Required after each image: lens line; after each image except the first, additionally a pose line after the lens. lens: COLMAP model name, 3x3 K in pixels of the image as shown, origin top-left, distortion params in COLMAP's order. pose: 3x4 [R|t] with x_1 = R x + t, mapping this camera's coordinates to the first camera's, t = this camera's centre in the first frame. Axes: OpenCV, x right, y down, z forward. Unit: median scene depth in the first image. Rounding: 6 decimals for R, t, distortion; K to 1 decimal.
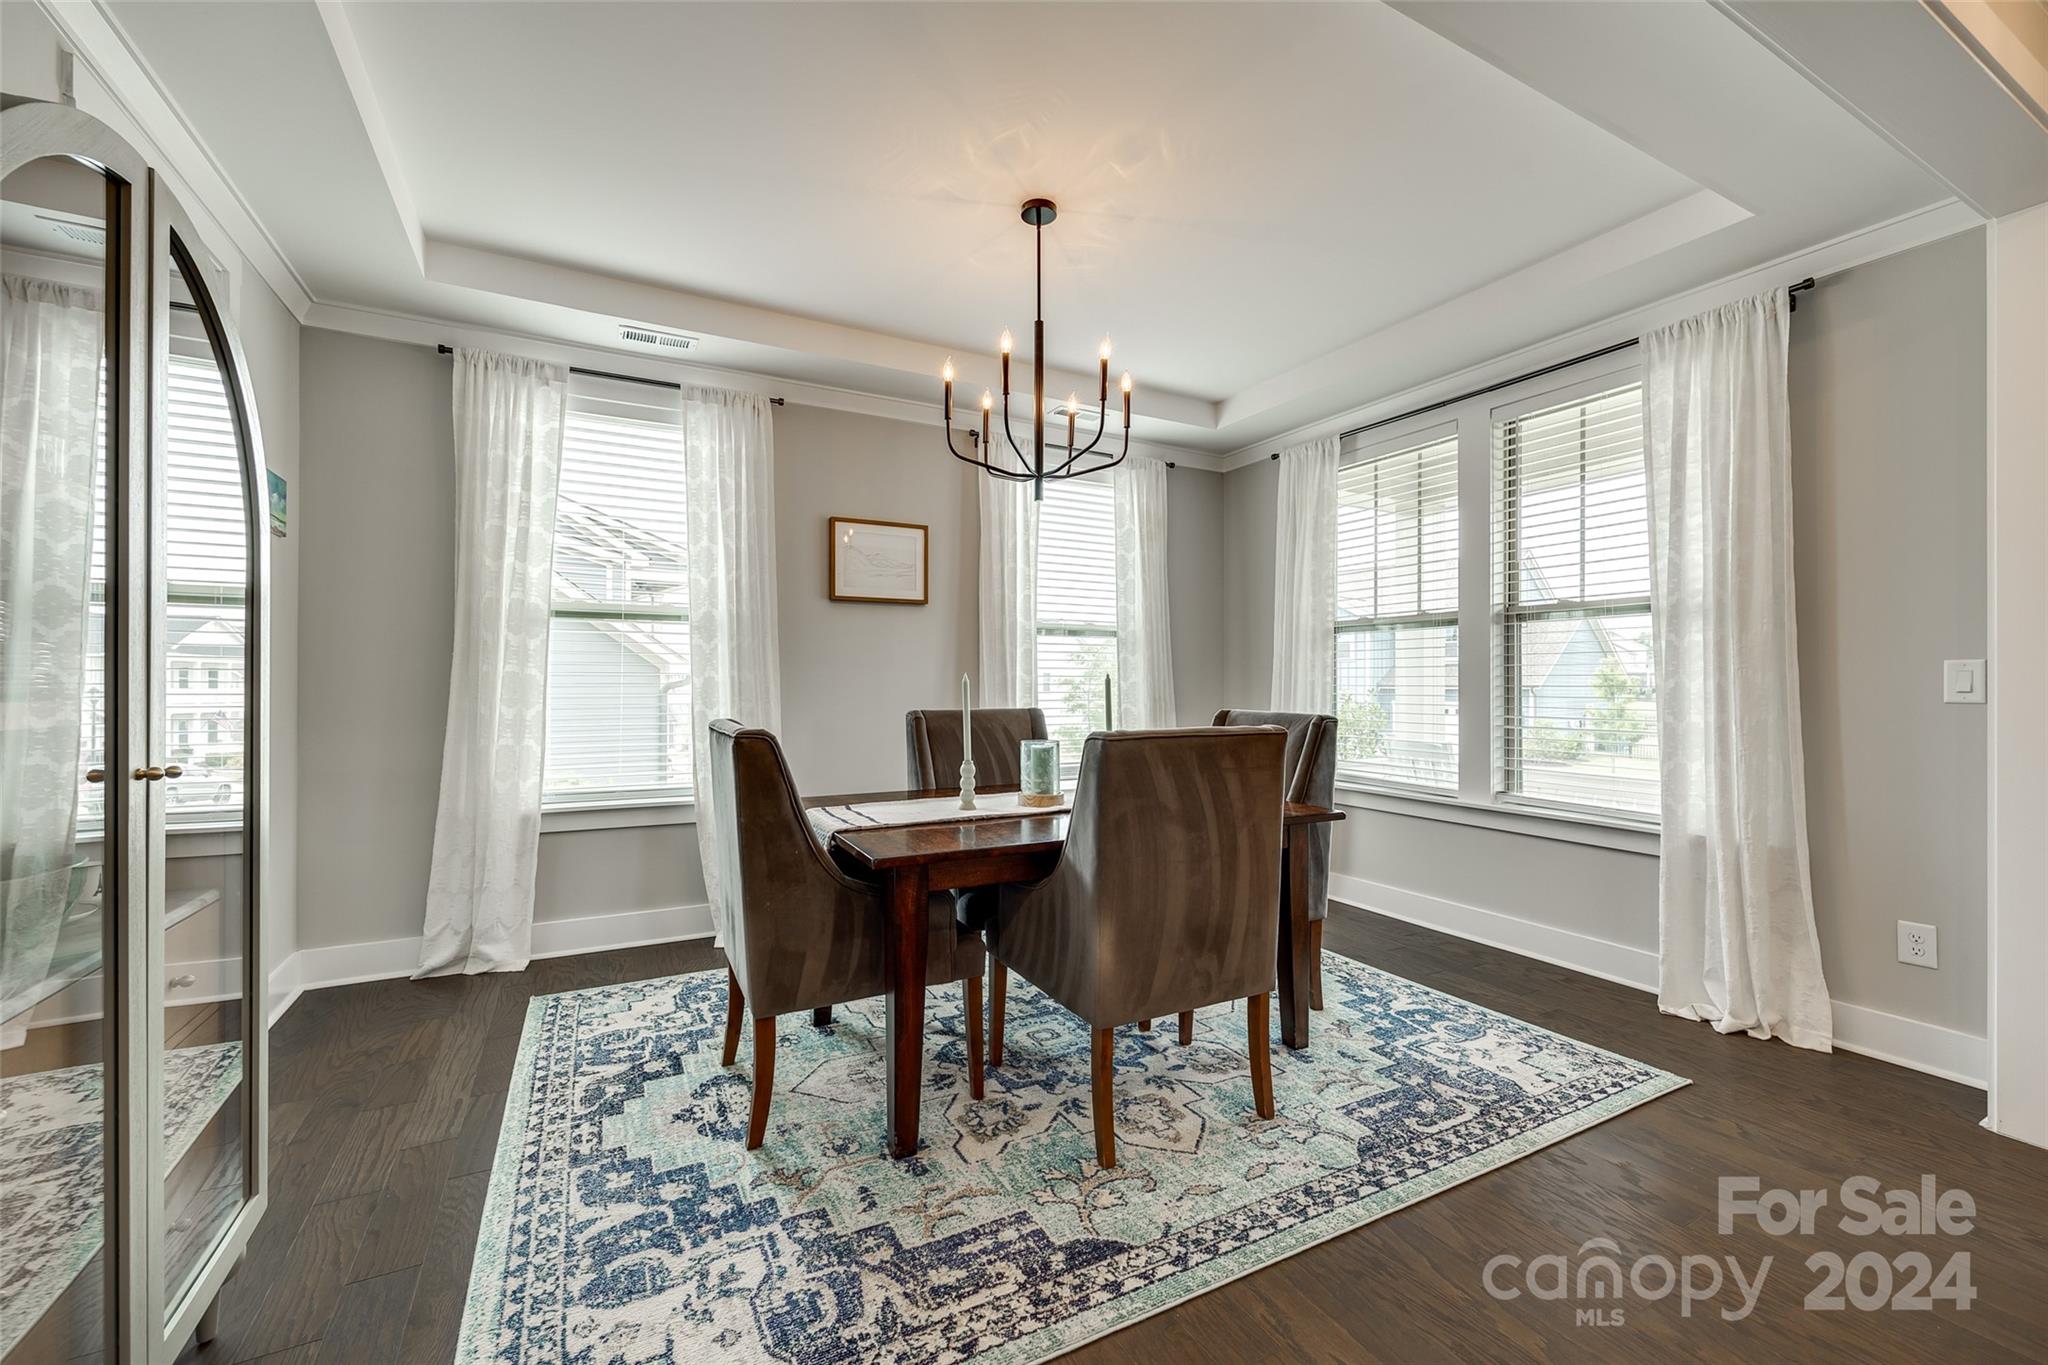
lens RADIAL K [[825.6, 0, 1032.3], [0, 825.6, 684.5], [0, 0, 1]] dist [-0.000694, -0.000475]
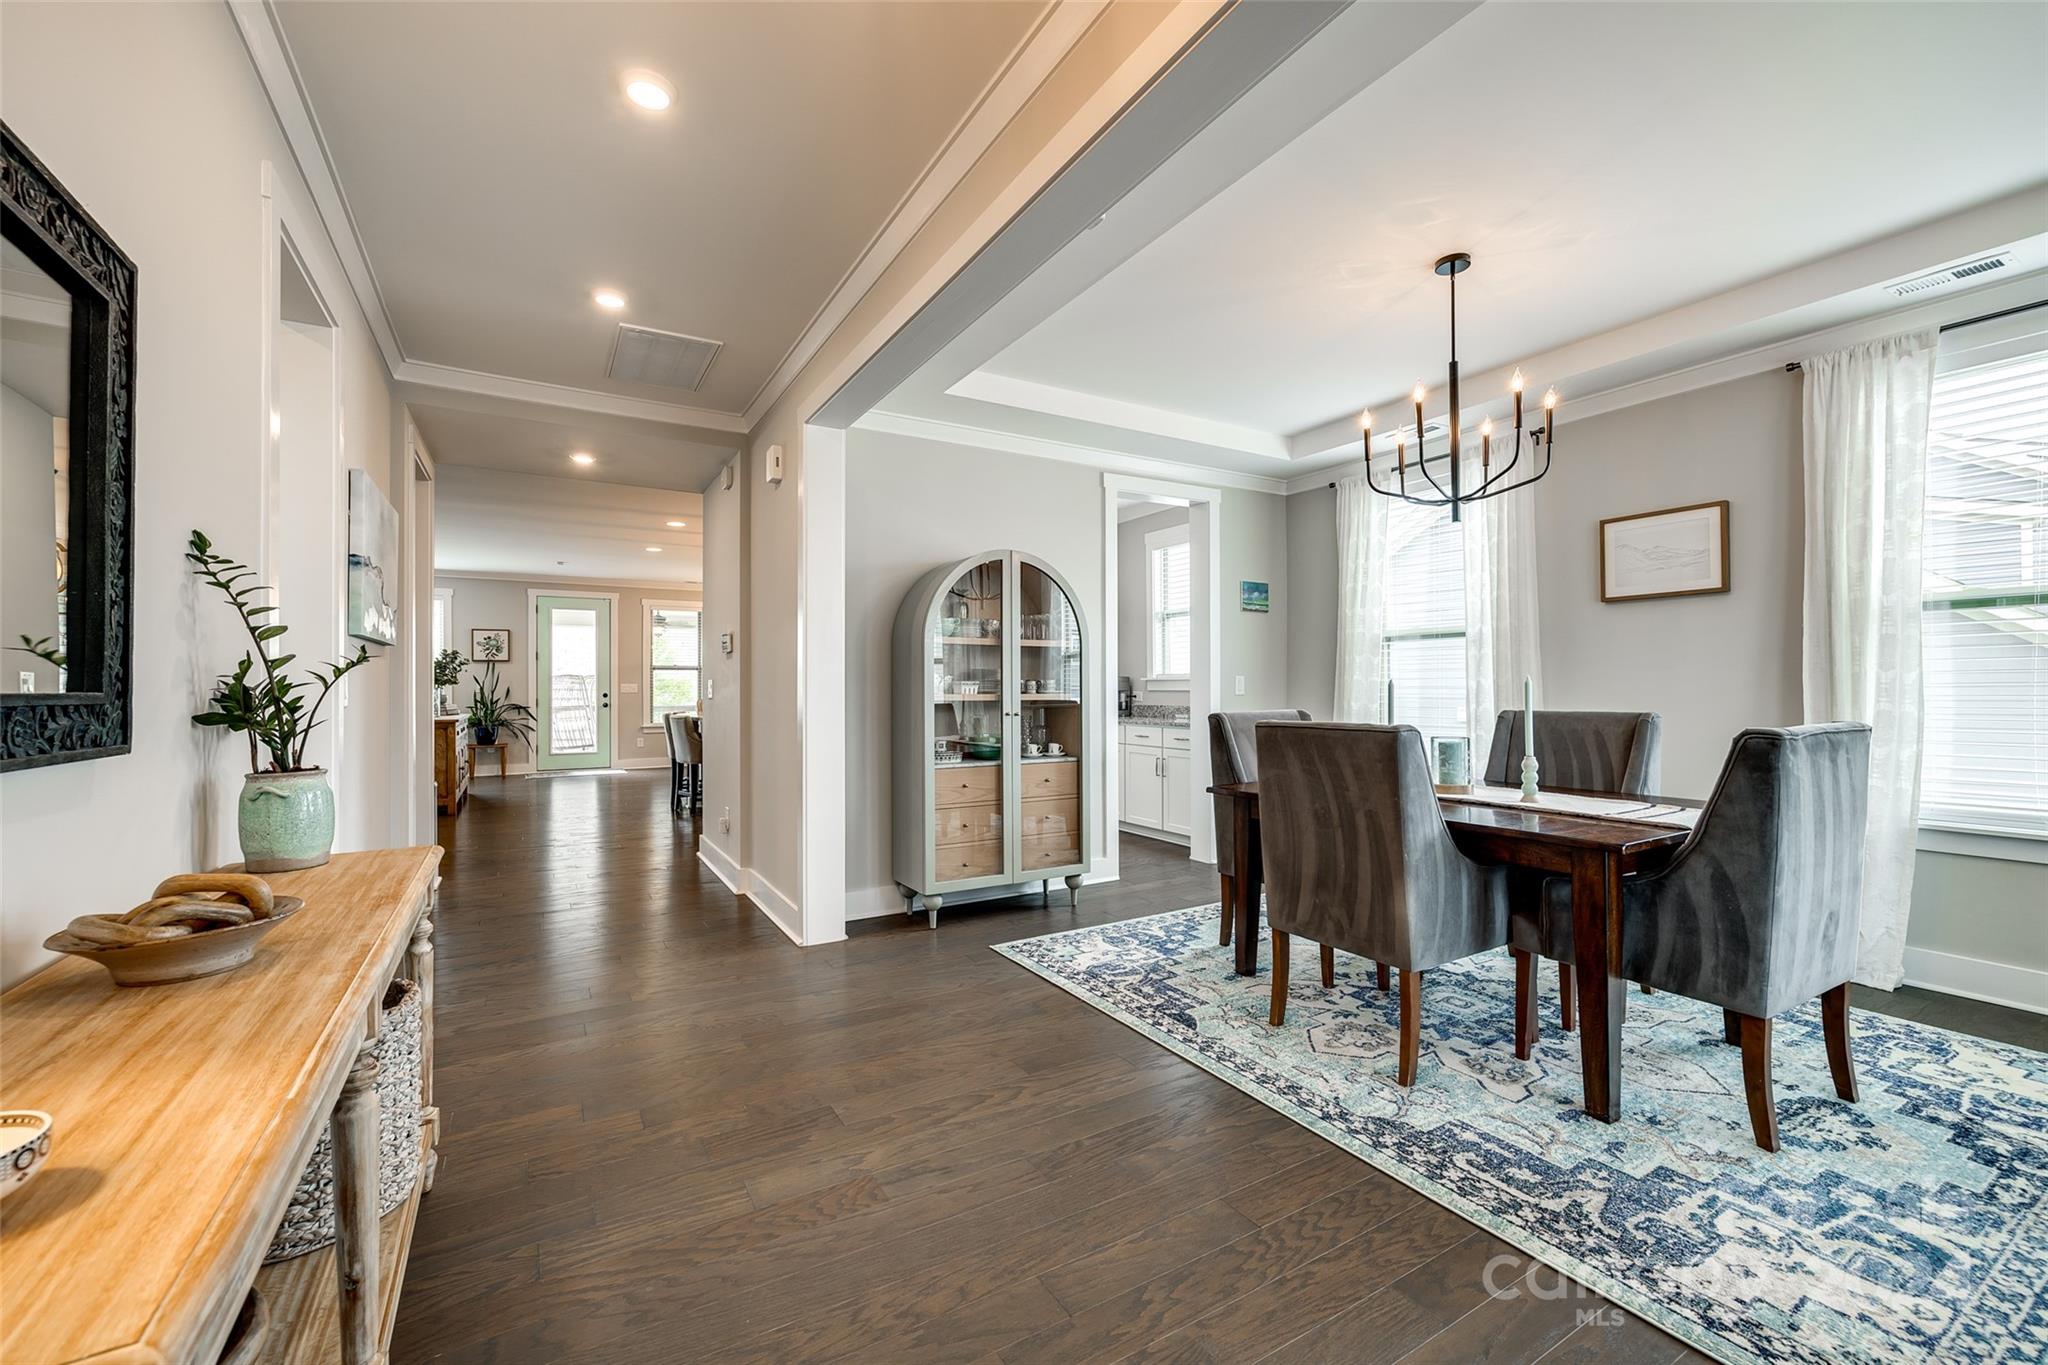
lens RADIAL K [[825.6, 0, 1032.2], [0, 825.6, 683.3], [0, 0, 1]] dist [-0.000694, -0.000475]
pose [[0.056713, -0.007172, -0.998365, 1.089960], [0.005779, 0.999960, -0.006855, -0.000555], [0.998374, -0.005381, 0.056752, 0.364404]]
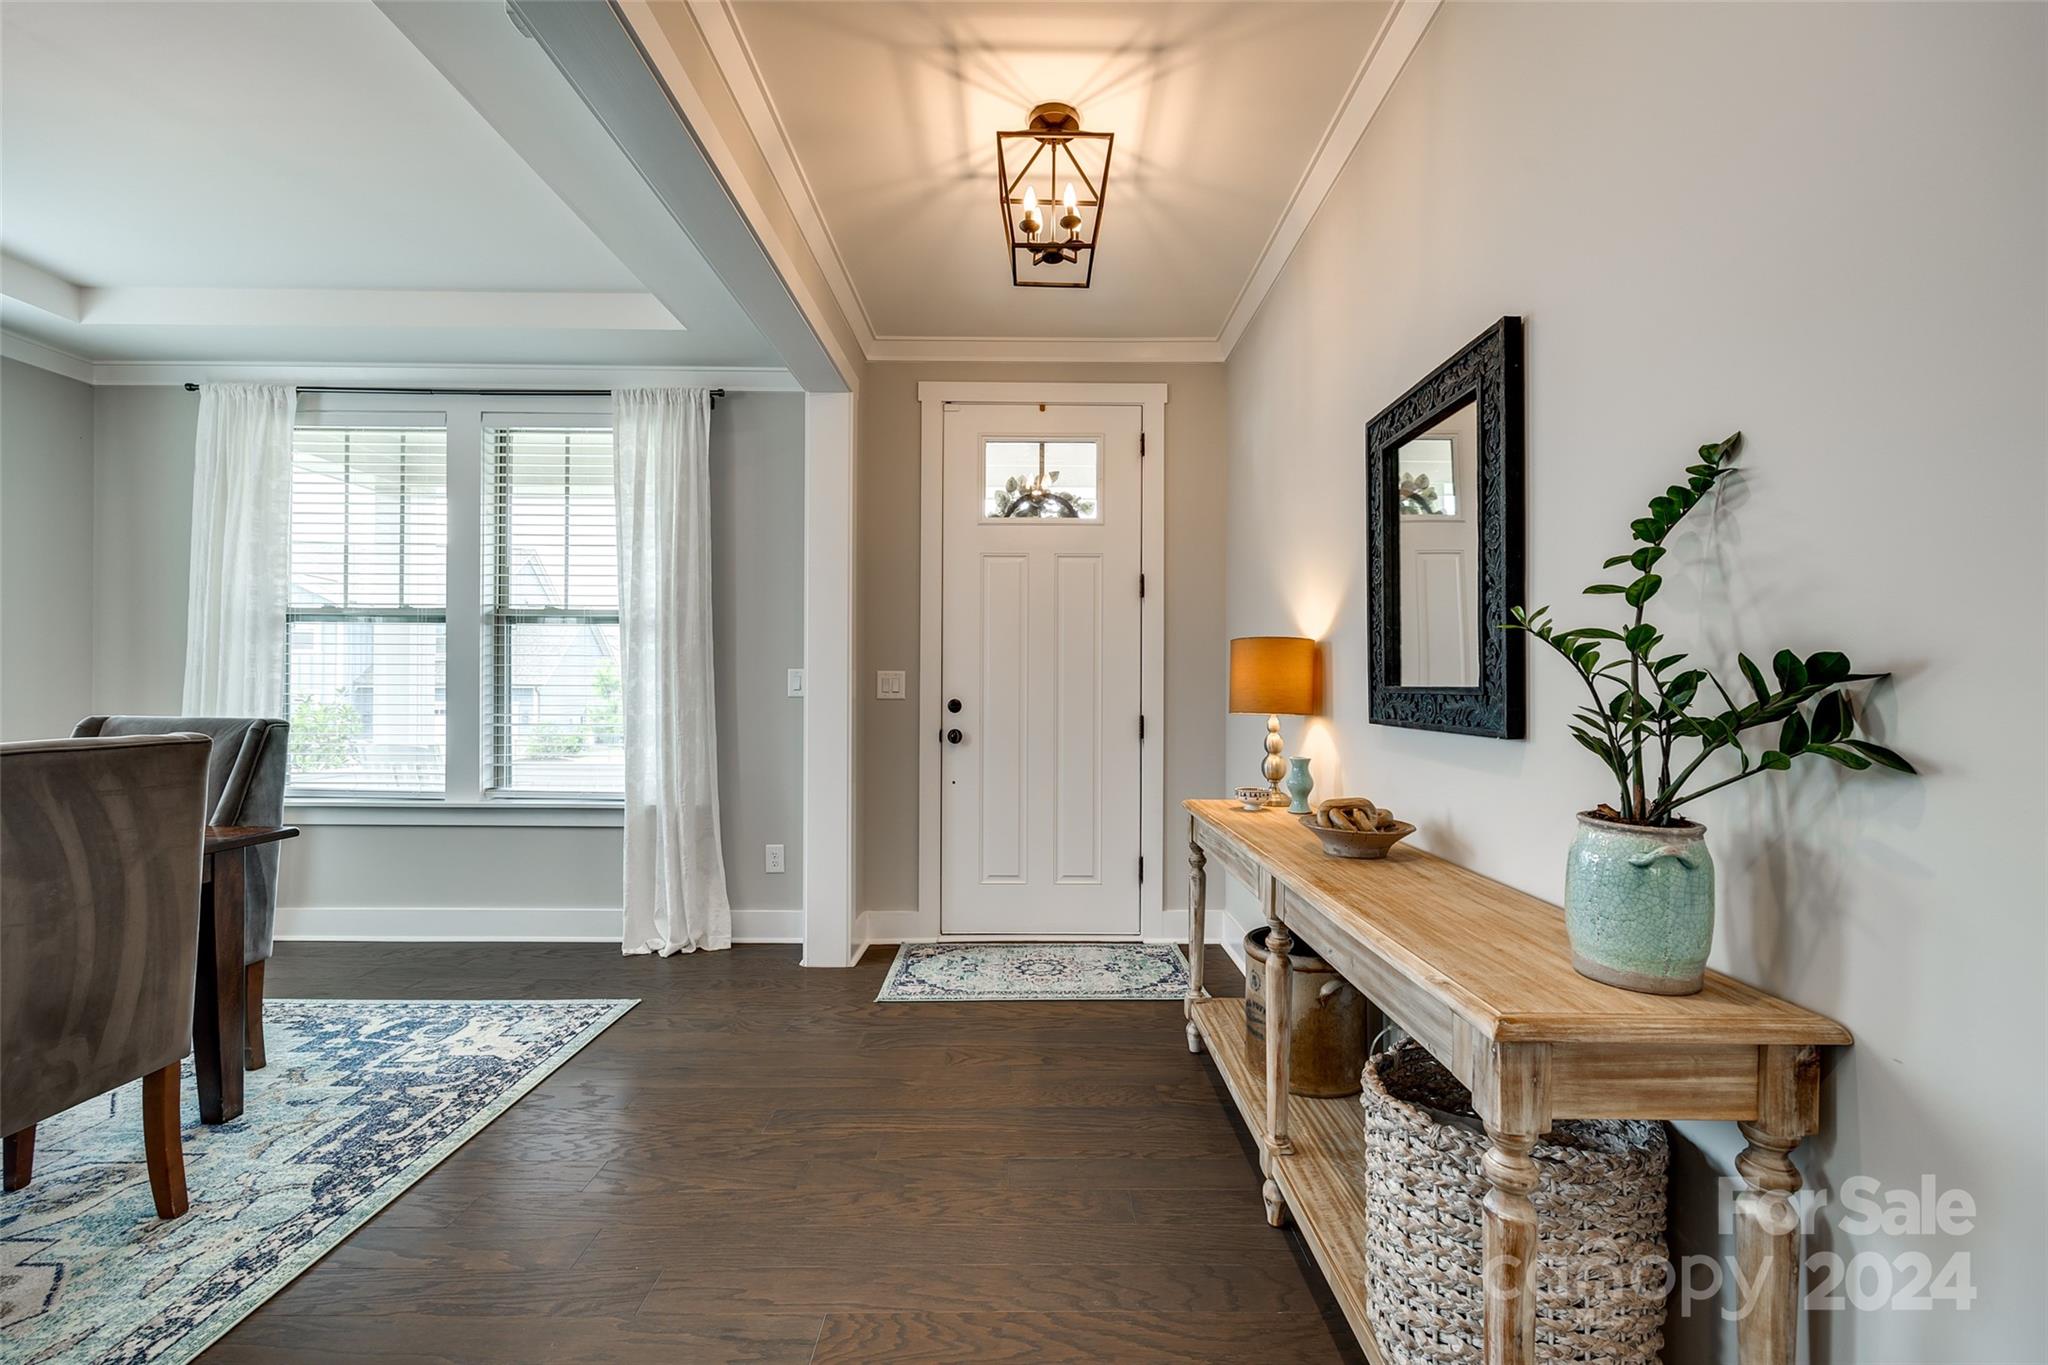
lens RADIAL K [[825.6, 0, 1023.6], [0, 825.6, 684.3], [0, 0, 1]] dist [-0.000694, -0.000475]
pose [[0.473729, 0.002890, 0.880666, -0.029531], [-0.003458, 0.999993, -0.001421, -0.000413], [-0.880664, -0.002372, 0.473736, -0.096242]]
